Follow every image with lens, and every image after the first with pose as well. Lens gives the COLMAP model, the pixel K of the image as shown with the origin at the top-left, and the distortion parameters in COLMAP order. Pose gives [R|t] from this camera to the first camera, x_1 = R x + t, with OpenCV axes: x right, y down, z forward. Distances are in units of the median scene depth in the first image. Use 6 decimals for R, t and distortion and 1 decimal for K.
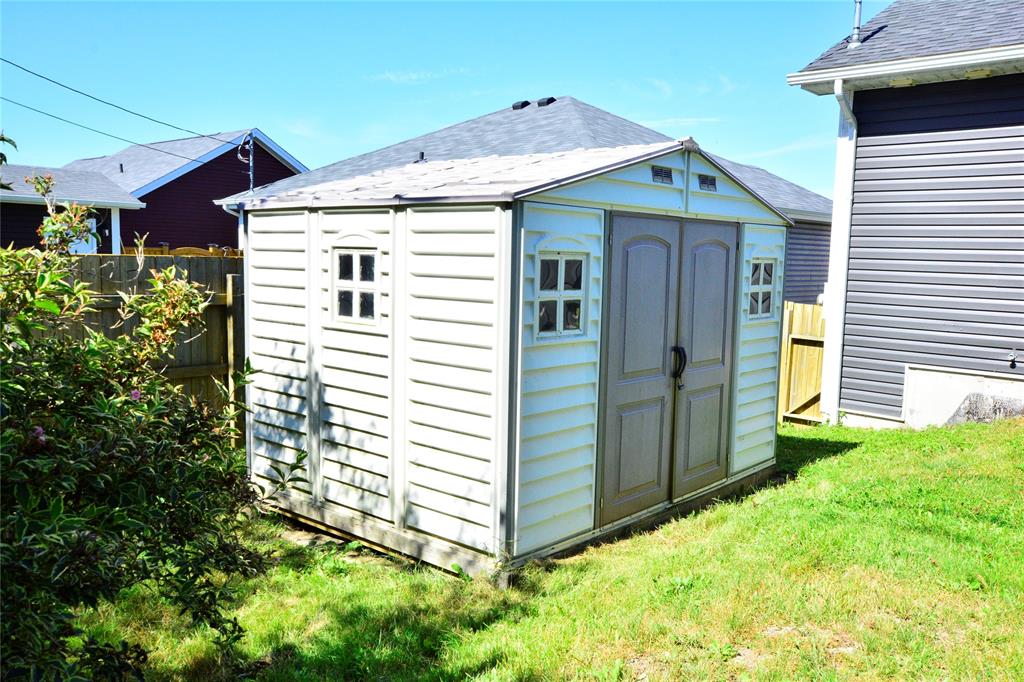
lens RADIAL K [[835.1, 0, 512.2], [0, 835.1, 333.5], [0, 0, 1]] dist [0.015980, 0.007835]
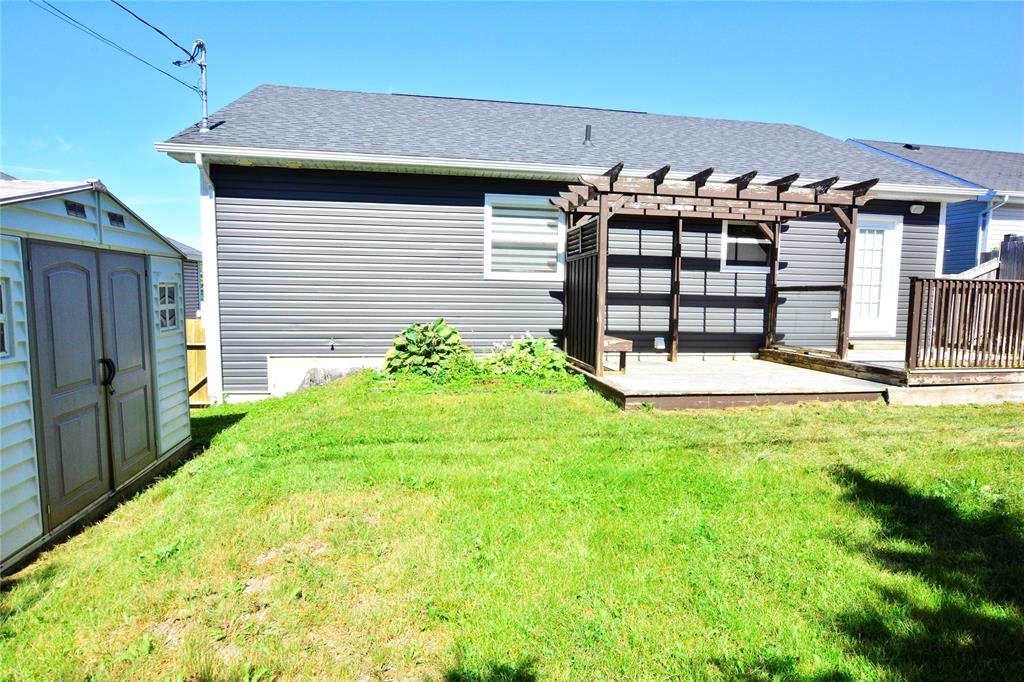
lens RADIAL K [[564.4, 0, 512.0], [0, 564.4, 341.0], [0, 0, 1]] dist [-0.003843, -0.001123]
pose [[0.621287, -0.086245, 0.778822, -0.060434], [0.078929, 0.995757, 0.047305, -0.001335], [-0.779598, 0.032082, 0.625458, 0.061896]]
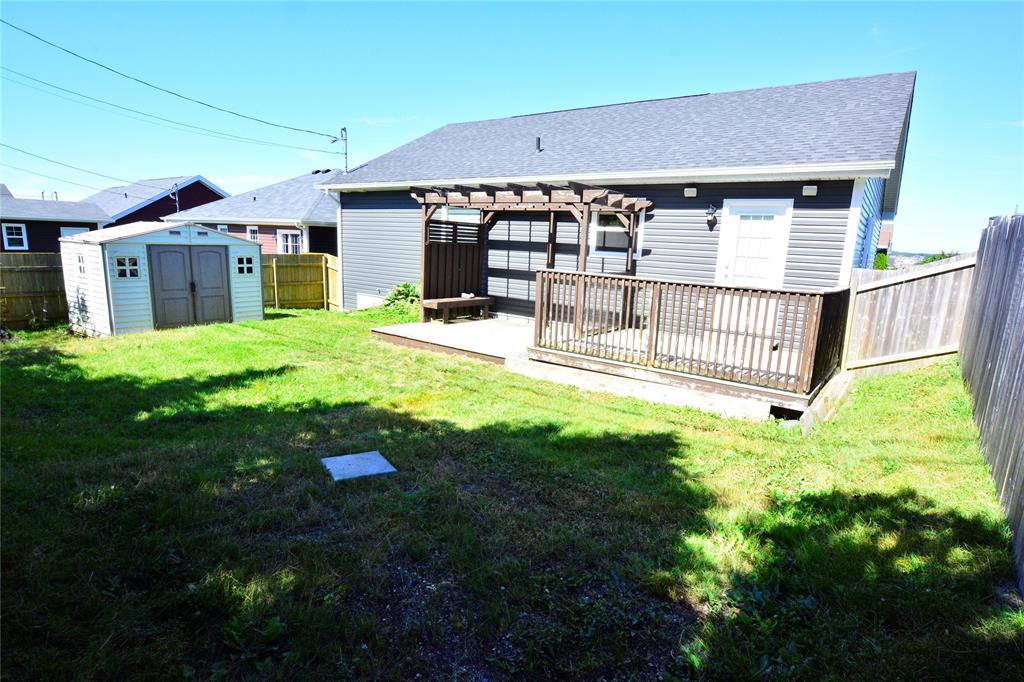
lens RADIAL K [[526.0, 0, 512.0], [0, 526.0, 341.0], [0, 0, 1]] dist [-0.000889, -0.000139]
pose [[0.996044, -0.006296, 0.088640, 1.323387], [-0.002579, 0.995019, 0.099655, 0.036212], [-0.088826, -0.099490, 0.991066, -1.300702]]
